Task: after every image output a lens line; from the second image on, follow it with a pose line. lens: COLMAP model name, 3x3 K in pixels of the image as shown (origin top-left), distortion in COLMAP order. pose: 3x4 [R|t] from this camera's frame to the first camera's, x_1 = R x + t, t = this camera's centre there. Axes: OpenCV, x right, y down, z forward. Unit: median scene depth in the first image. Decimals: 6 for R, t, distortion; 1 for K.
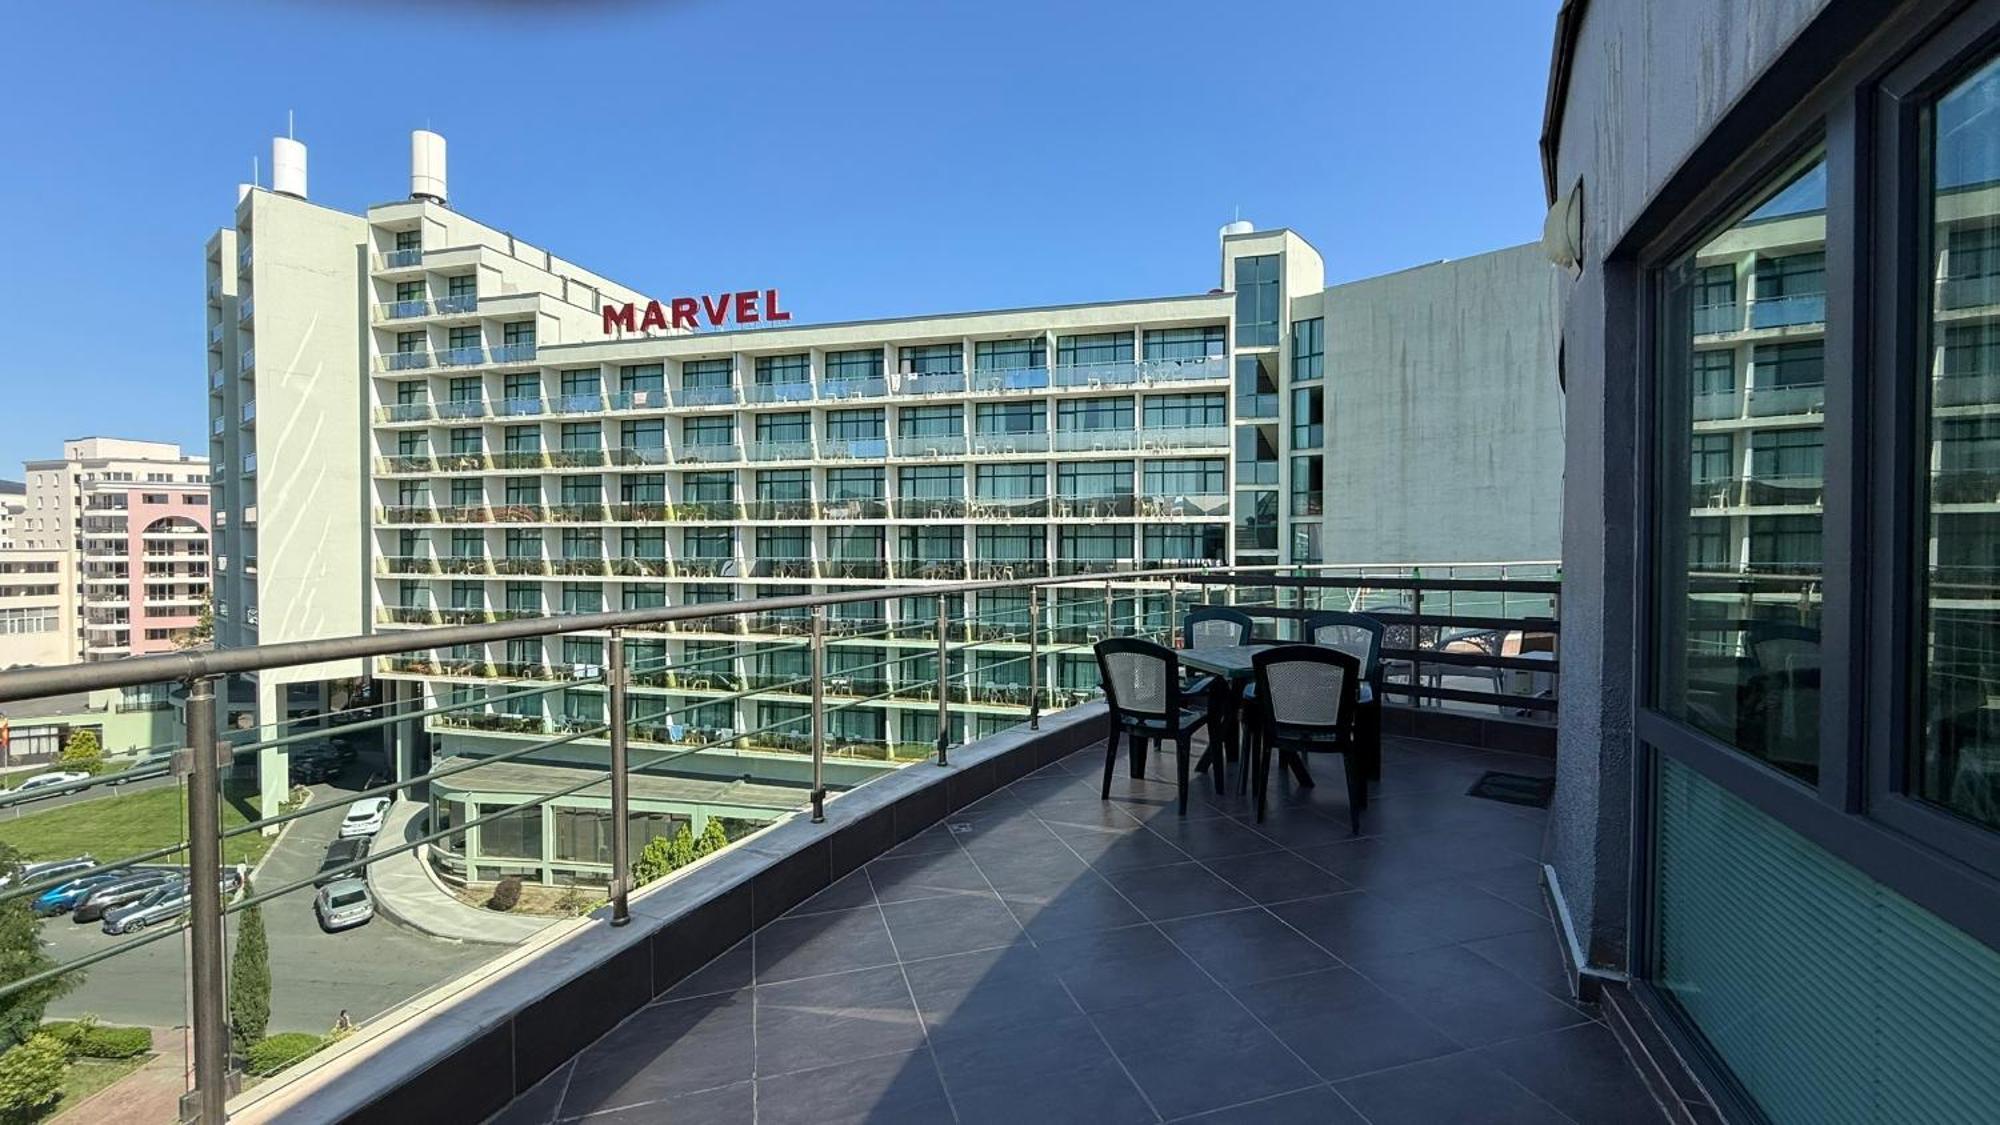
lens RADIAL K [[797.4, 0, 997.4], [0, 797.4, 562.6], [0, 0, 1]] dist [-0.001368, -0.000575]
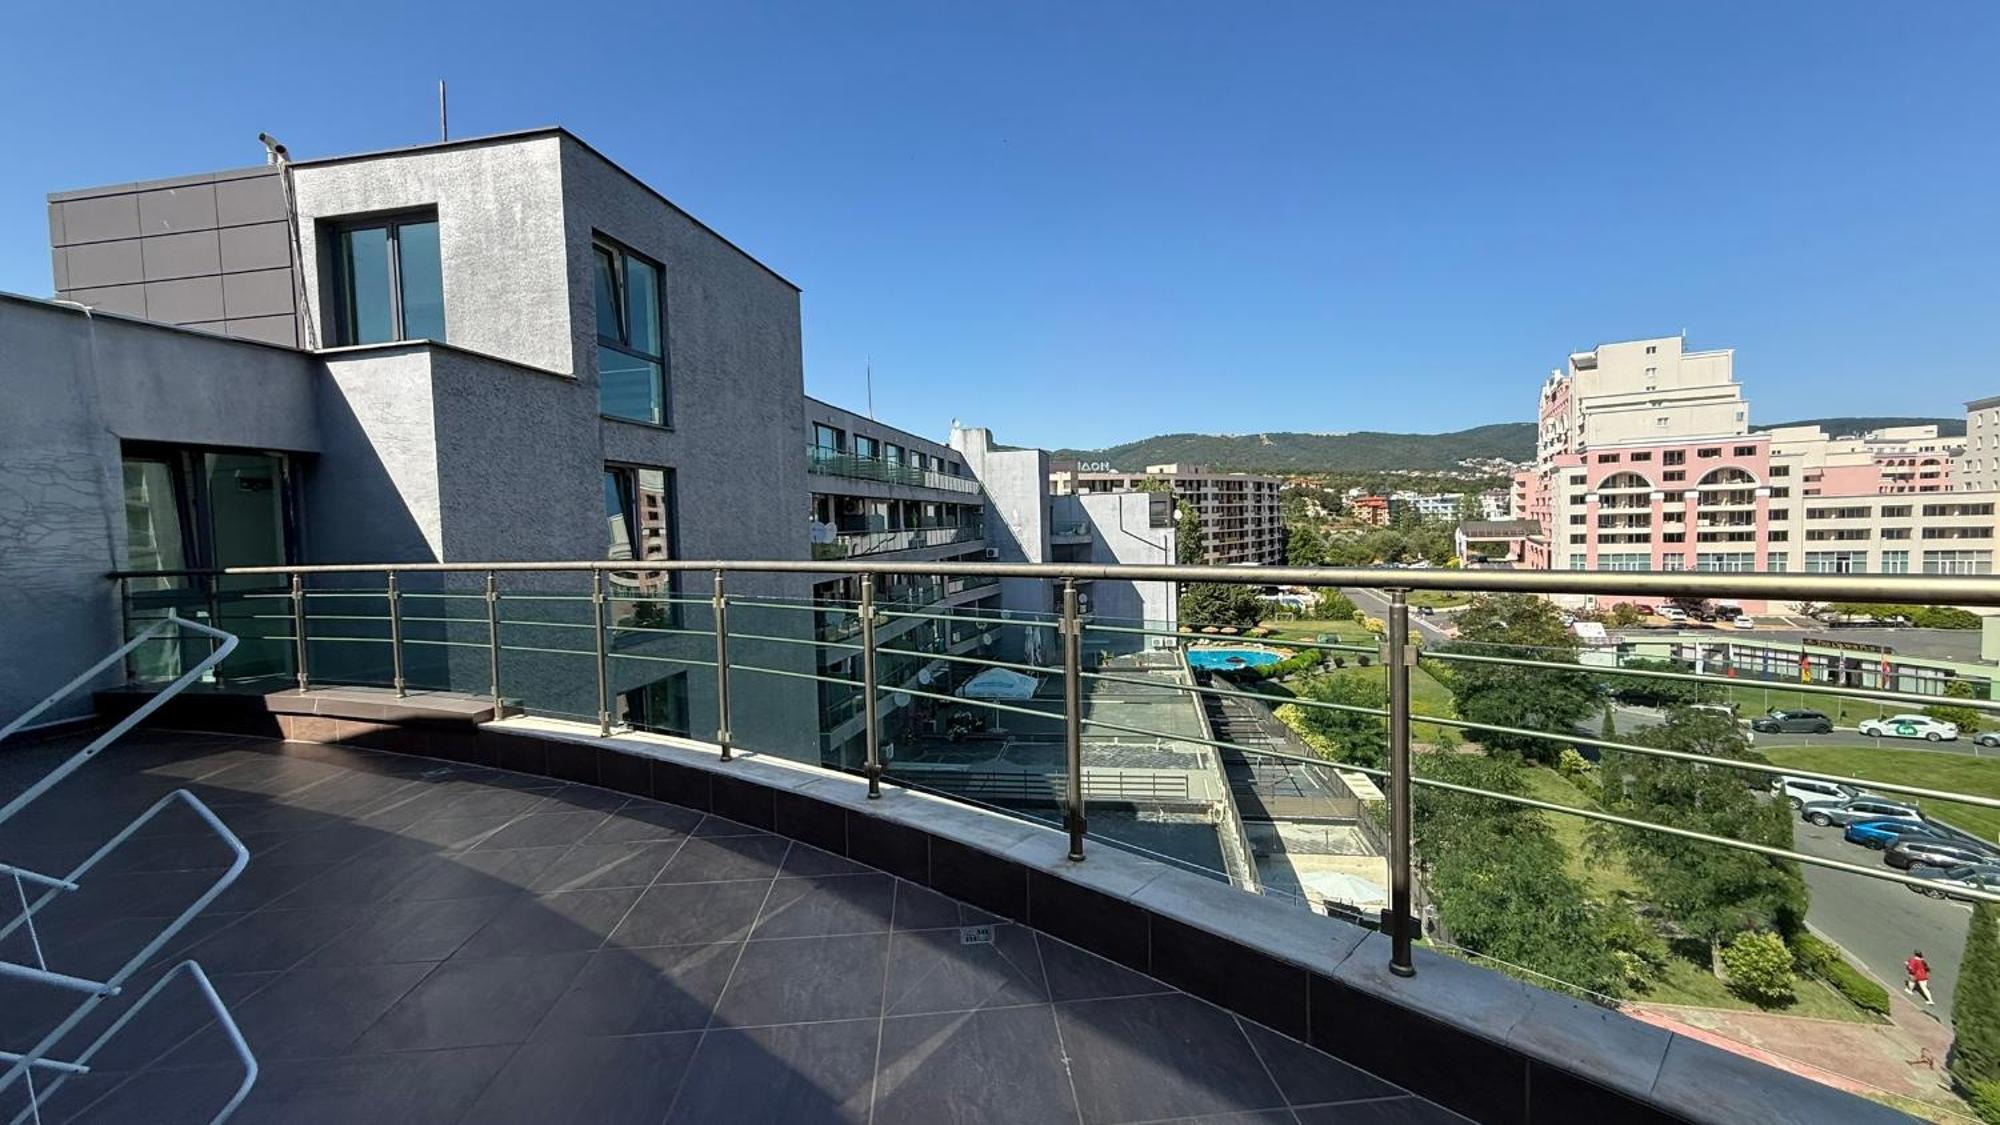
lens RADIAL K [[797.4, 0, 994.0], [0, 797.4, 563.0], [0, 0, 1]] dist [-0.001368, -0.000575]
pose [[-0.228436, 0.057394, -0.971866, 0.052658], [0.015048, 0.998350, 0.055421, -0.001016], [0.973443, -0.001965, -0.228922, 0.107133]]
